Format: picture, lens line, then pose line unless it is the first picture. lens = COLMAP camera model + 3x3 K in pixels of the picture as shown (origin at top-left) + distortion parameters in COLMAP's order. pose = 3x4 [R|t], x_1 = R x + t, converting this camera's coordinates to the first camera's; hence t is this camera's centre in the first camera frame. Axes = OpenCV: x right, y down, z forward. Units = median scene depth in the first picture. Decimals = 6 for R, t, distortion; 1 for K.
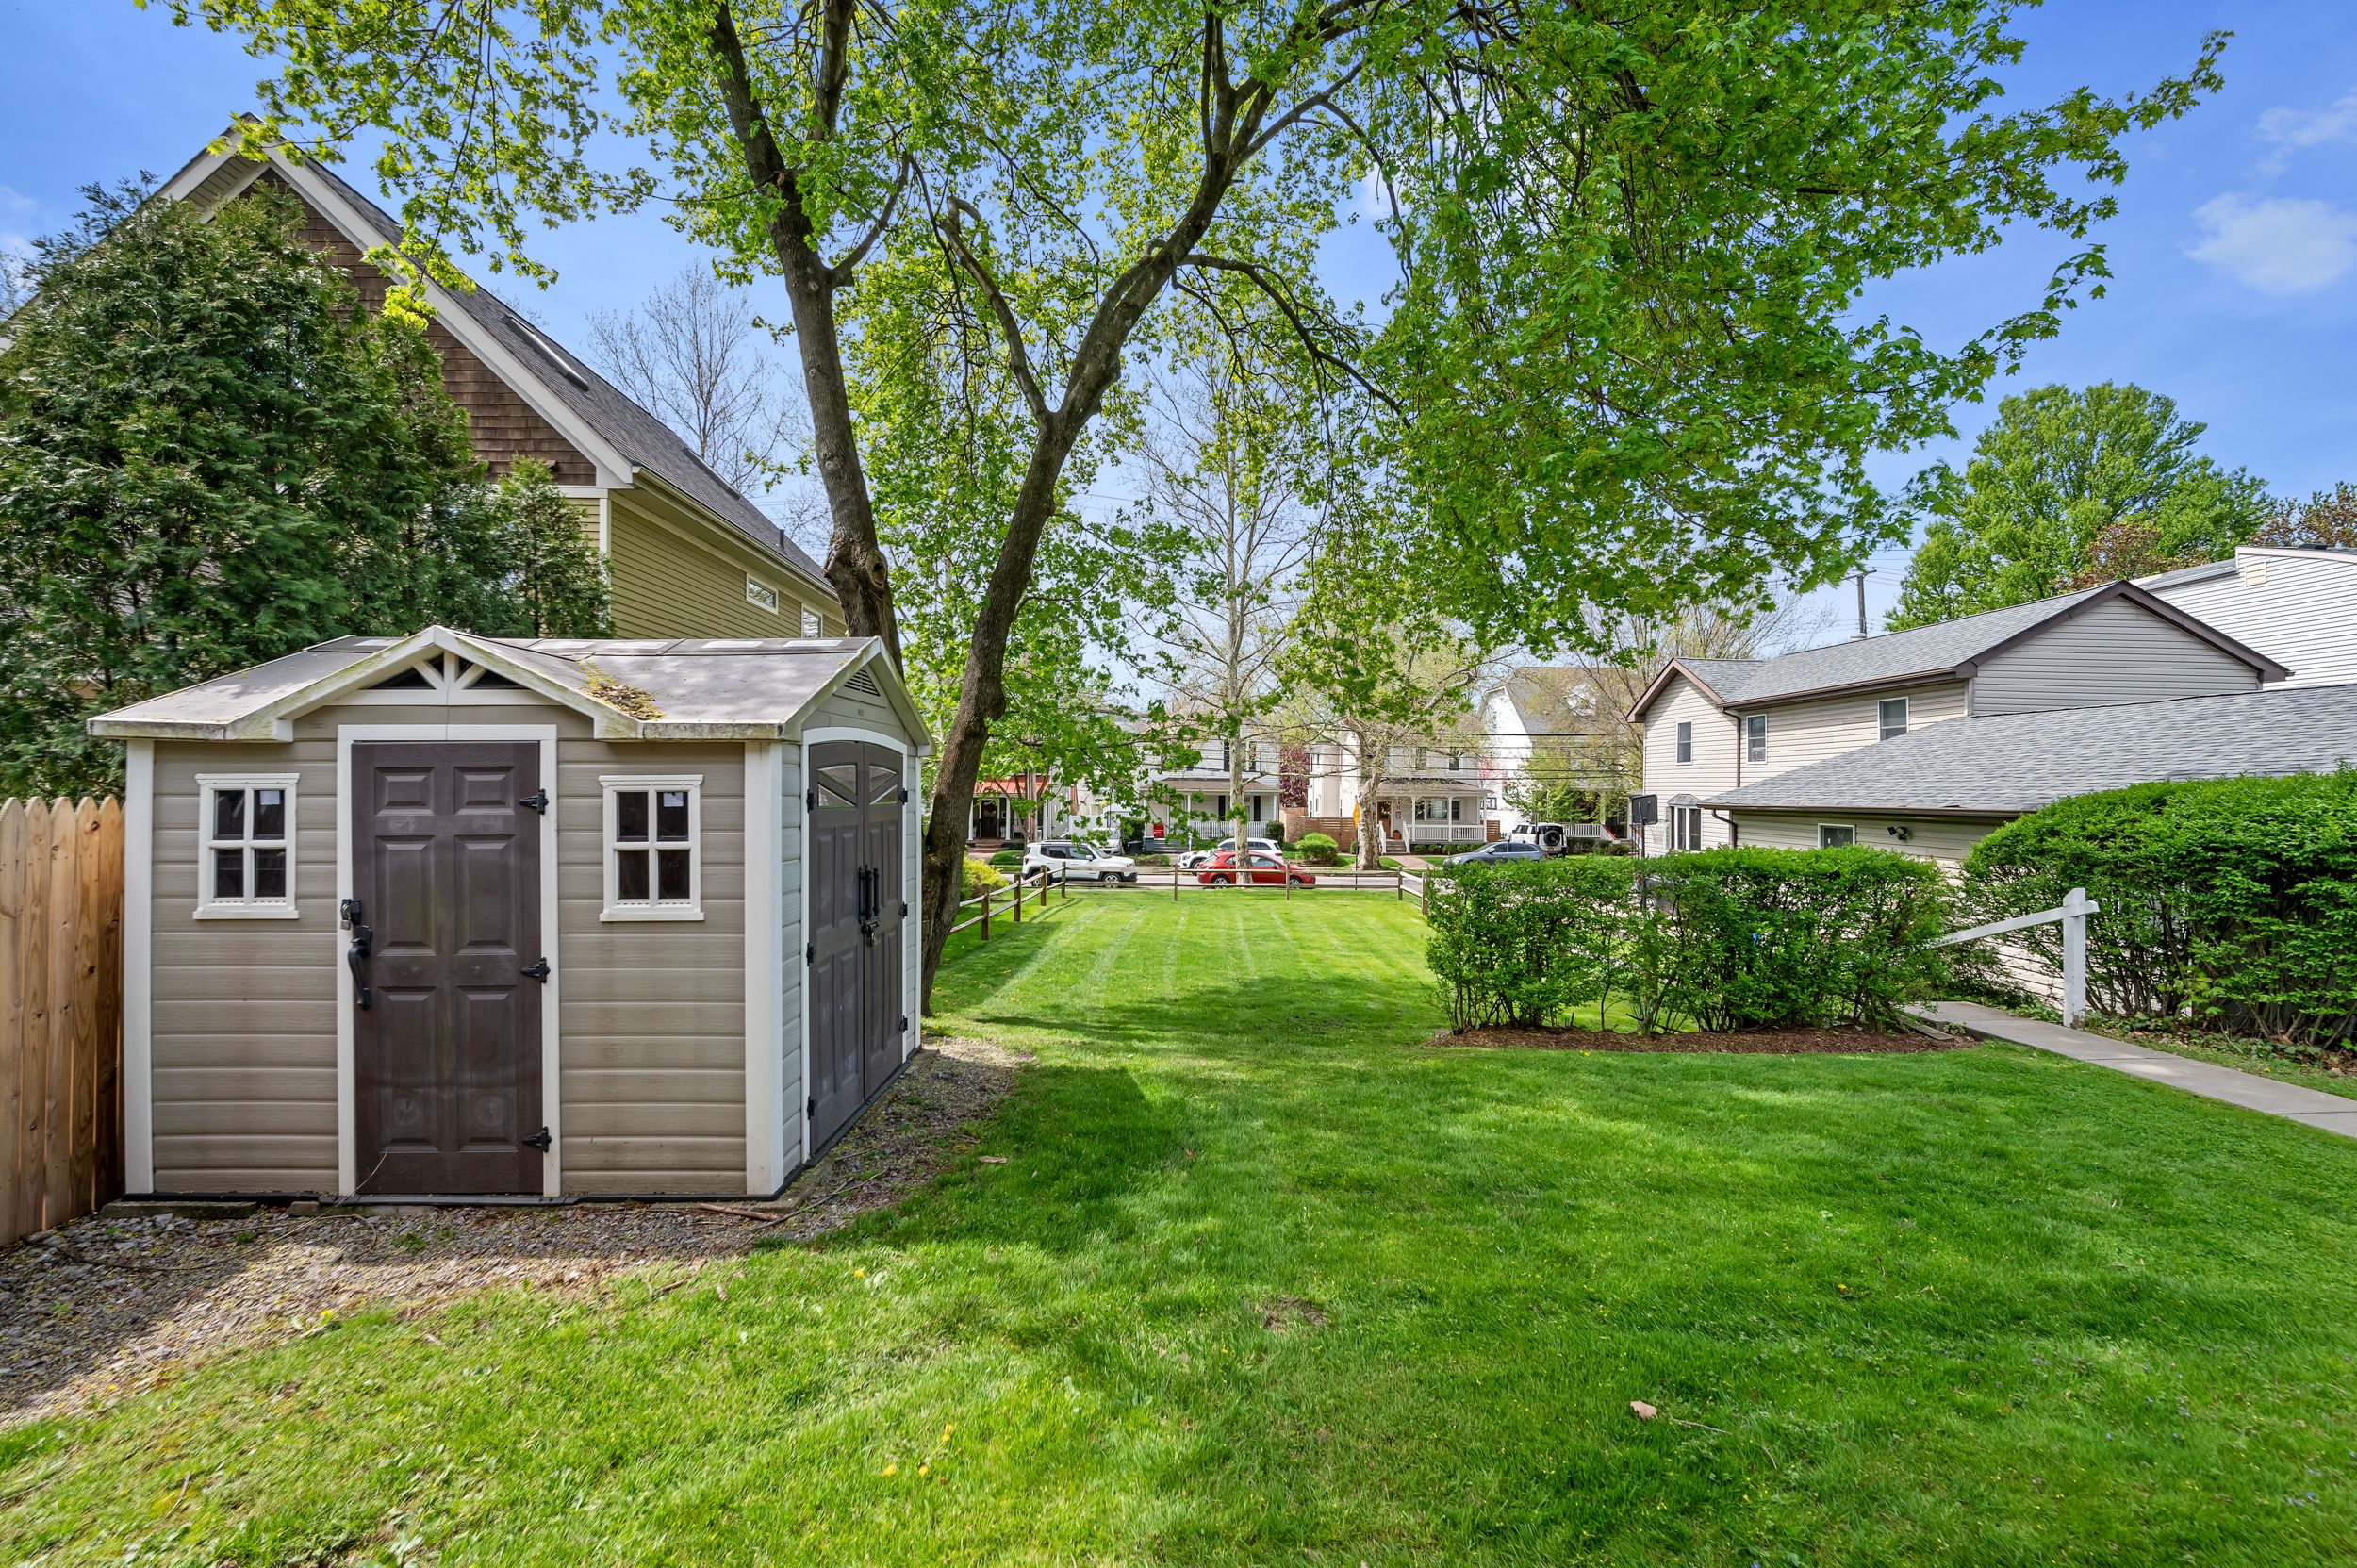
lens RADIAL K [[973.9, 0, 1171.9], [0, 973.9, 787.4], [0, 0, 1]] dist [-0.000365, -0.000308]
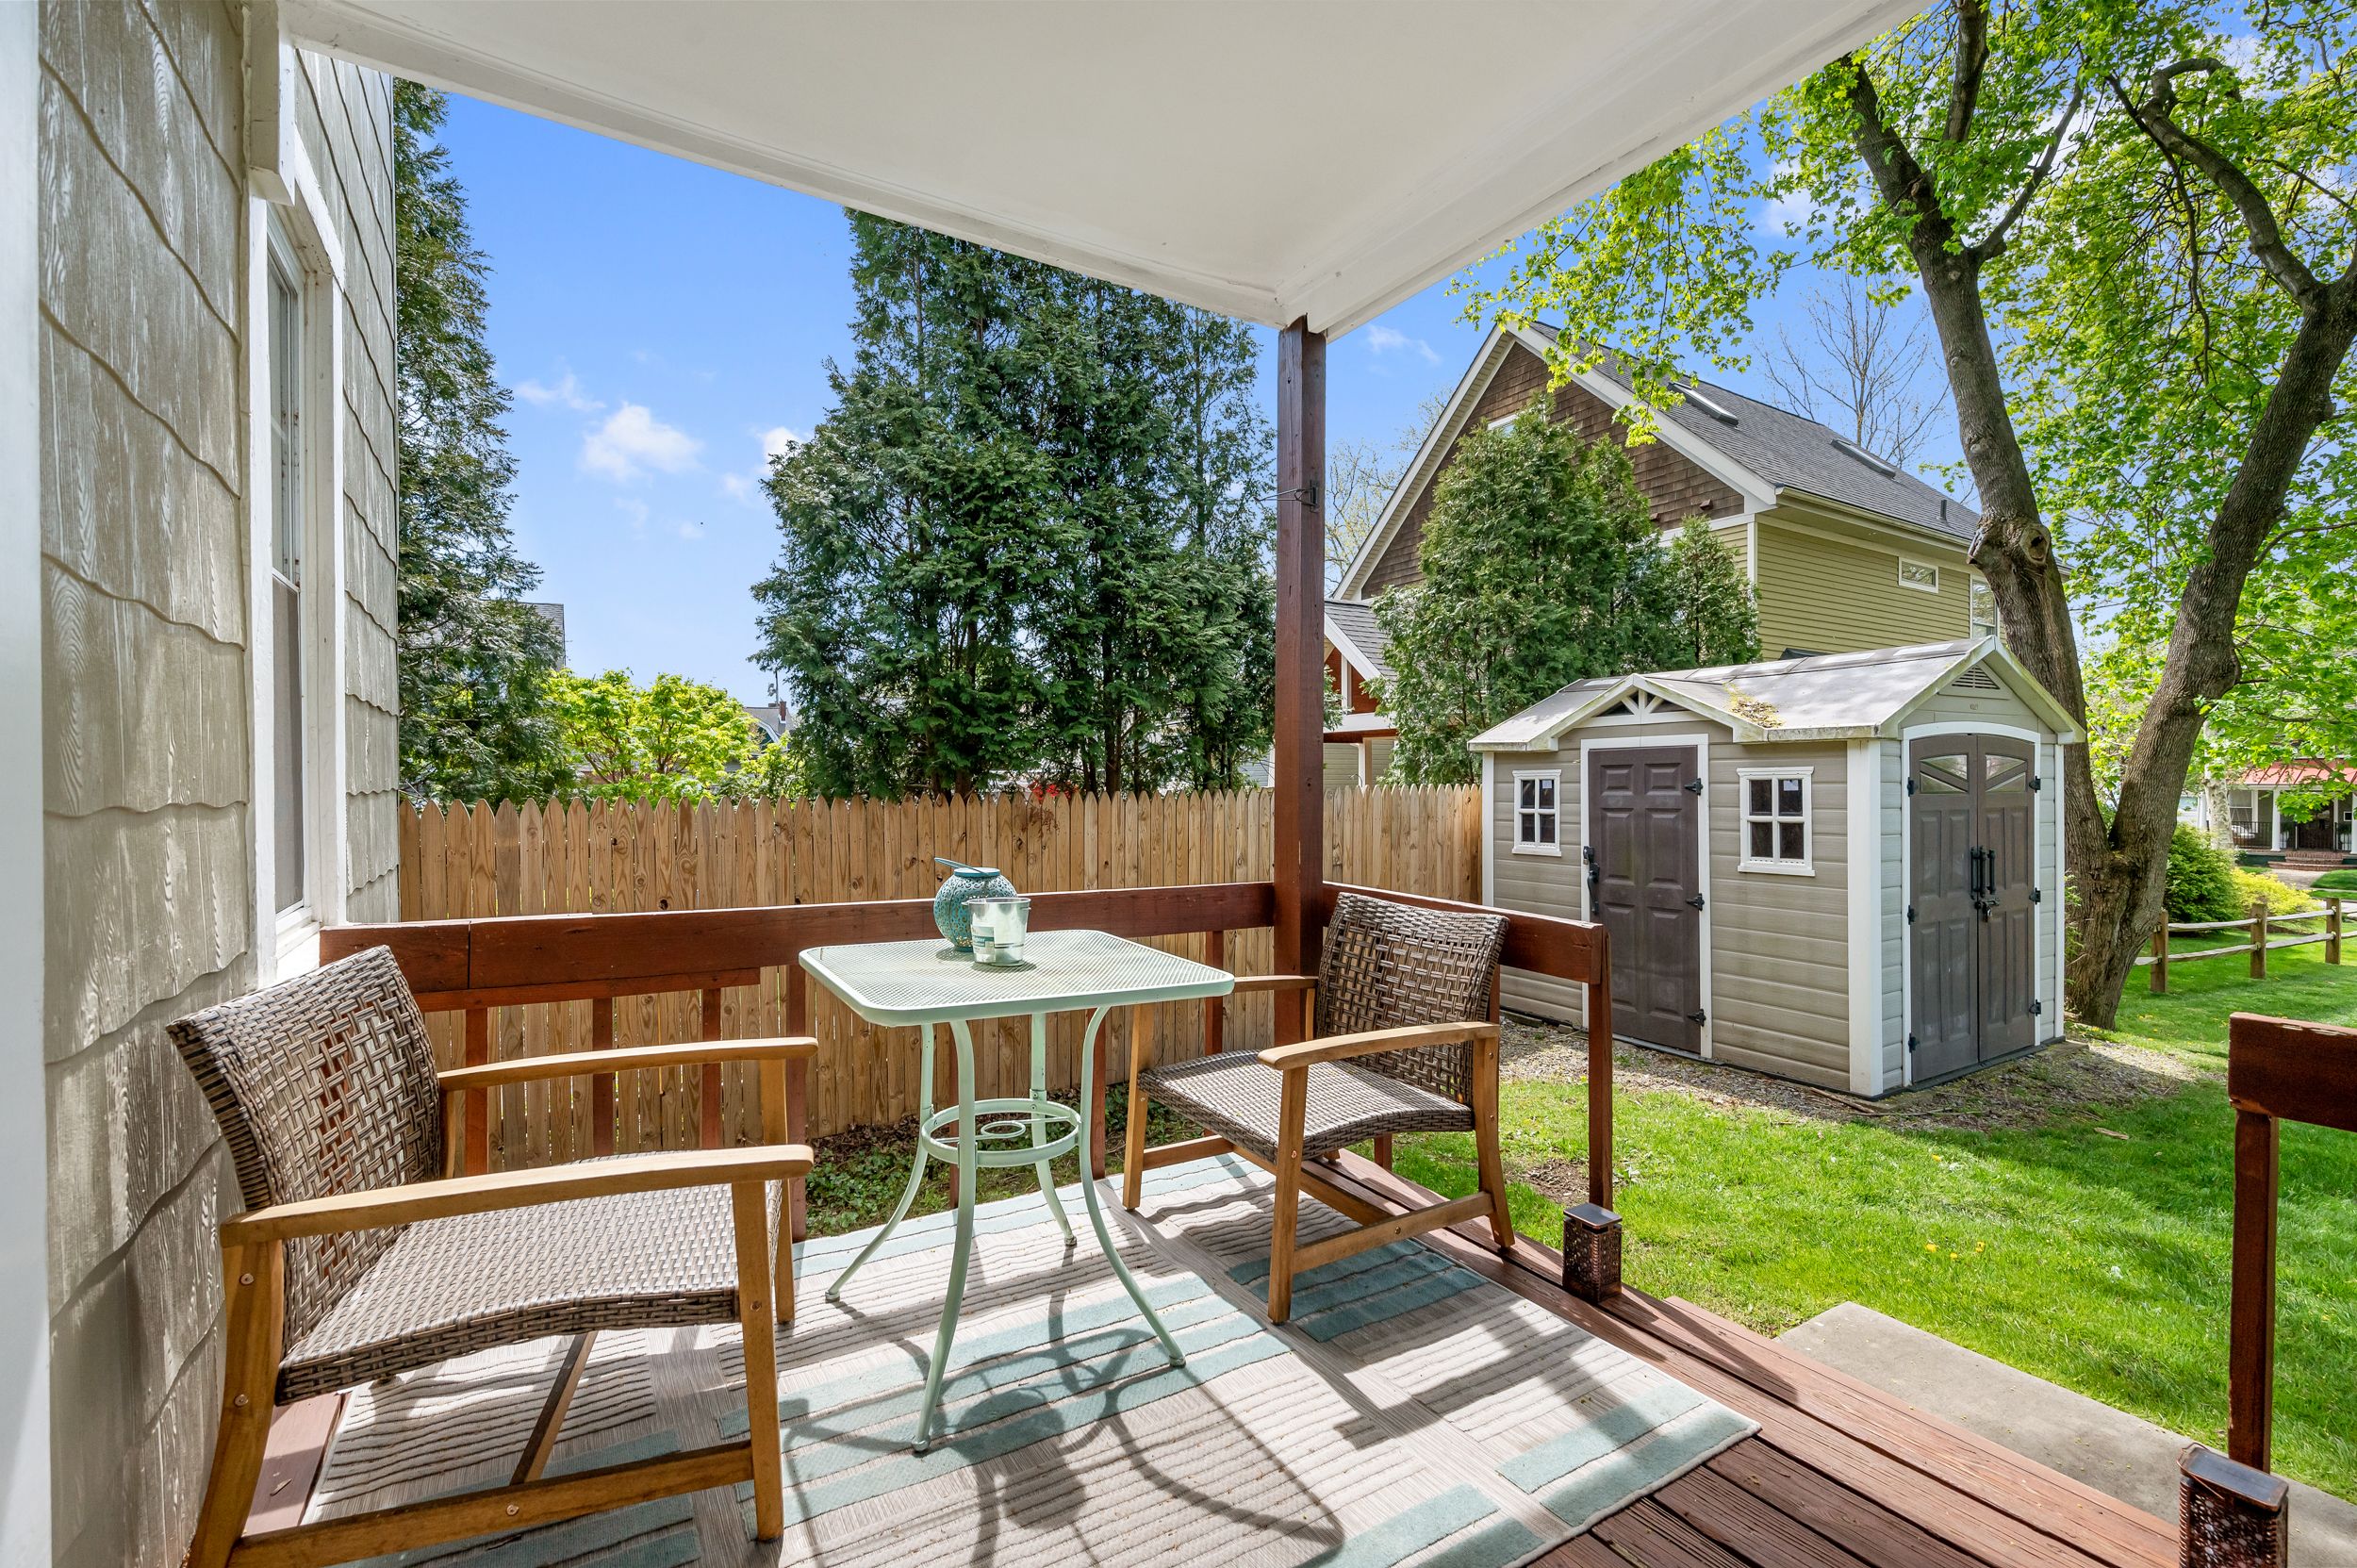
lens RADIAL K [[1008.2, 0, 1178.5], [0, 1008.2, 784.0], [0, 0, 1]] dist [0.001223, -0.000285]
pose [[0.495069, -0.001344, -0.868853, 0.274455], [0.004919, 0.999987, 0.001256, 0.004844], [0.868840, -0.004896, 0.495069, -0.417331]]
